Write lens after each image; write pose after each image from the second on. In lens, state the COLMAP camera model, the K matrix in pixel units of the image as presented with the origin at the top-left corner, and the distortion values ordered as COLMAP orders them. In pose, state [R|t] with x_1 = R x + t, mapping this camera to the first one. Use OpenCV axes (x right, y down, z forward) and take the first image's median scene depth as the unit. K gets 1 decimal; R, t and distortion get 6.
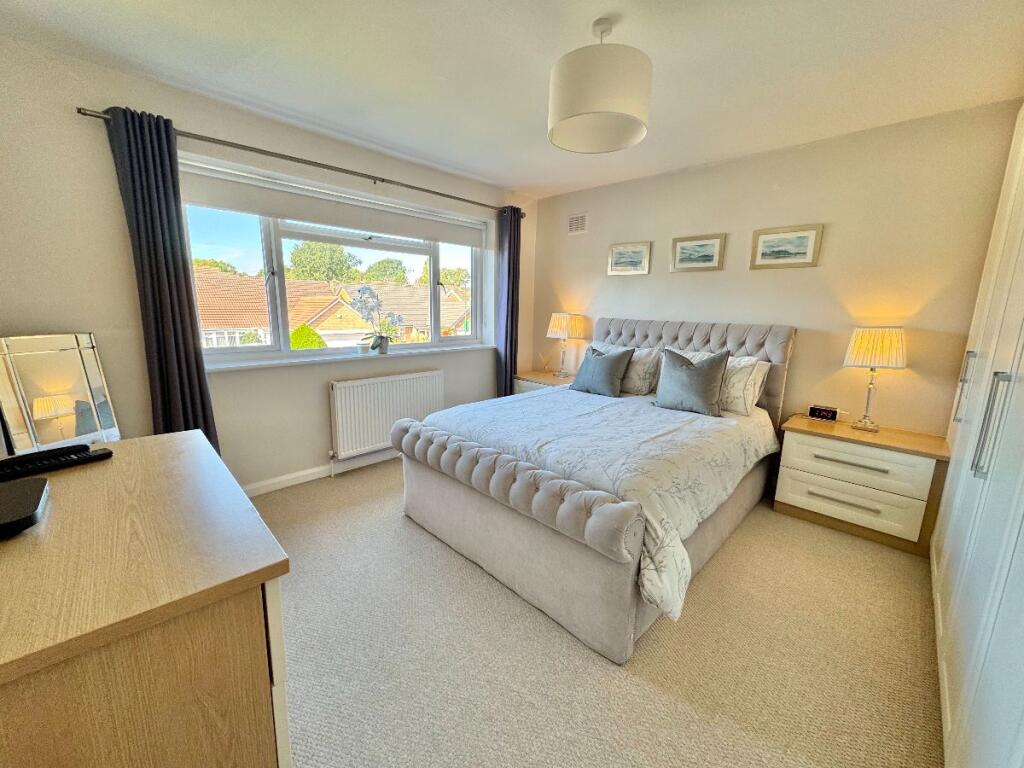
lens RADIAL K [[407.2, 0, 509.6], [0, 407.2, 382.8], [0, 0, 1]] dist [-0.001261, 0.000368]
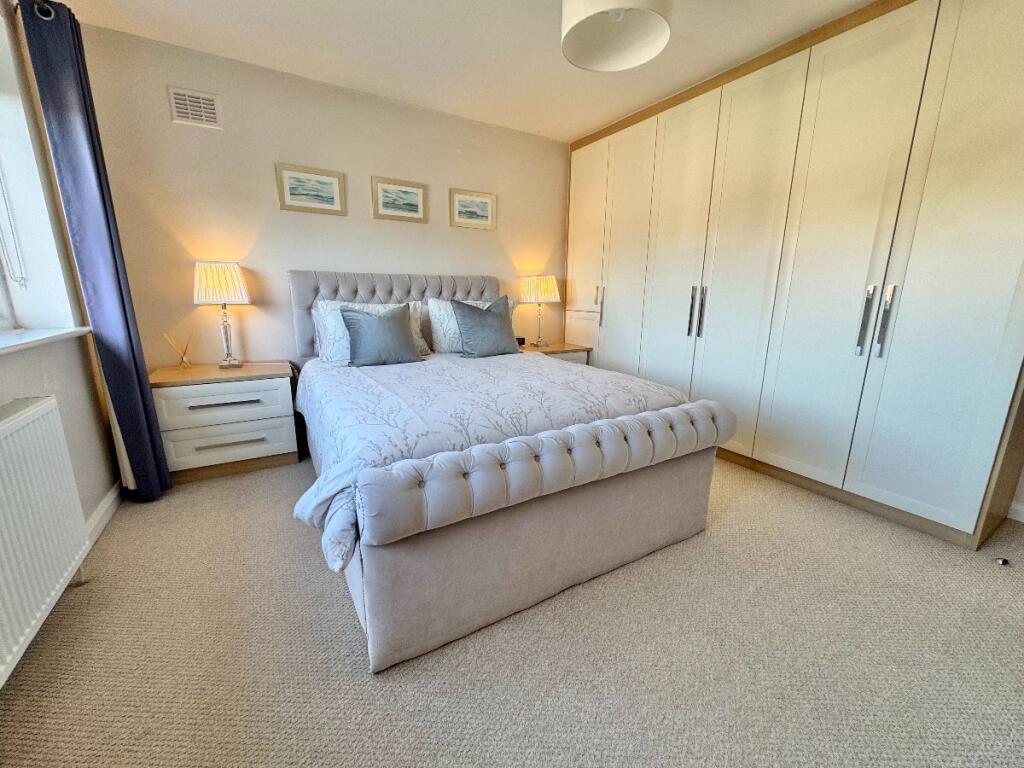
lens RADIAL K [[407.2, 0, 509.6], [0, 407.2, 382.8], [0, 0, 1]] dist [-0.001261, 0.000368]
pose [[0.254126, -0.229304, 0.939595, -0.480507], [0.172717, 0.966632, 0.189189, -0.047396], [-0.951624, 0.114206, 0.285251, 0.572394]]
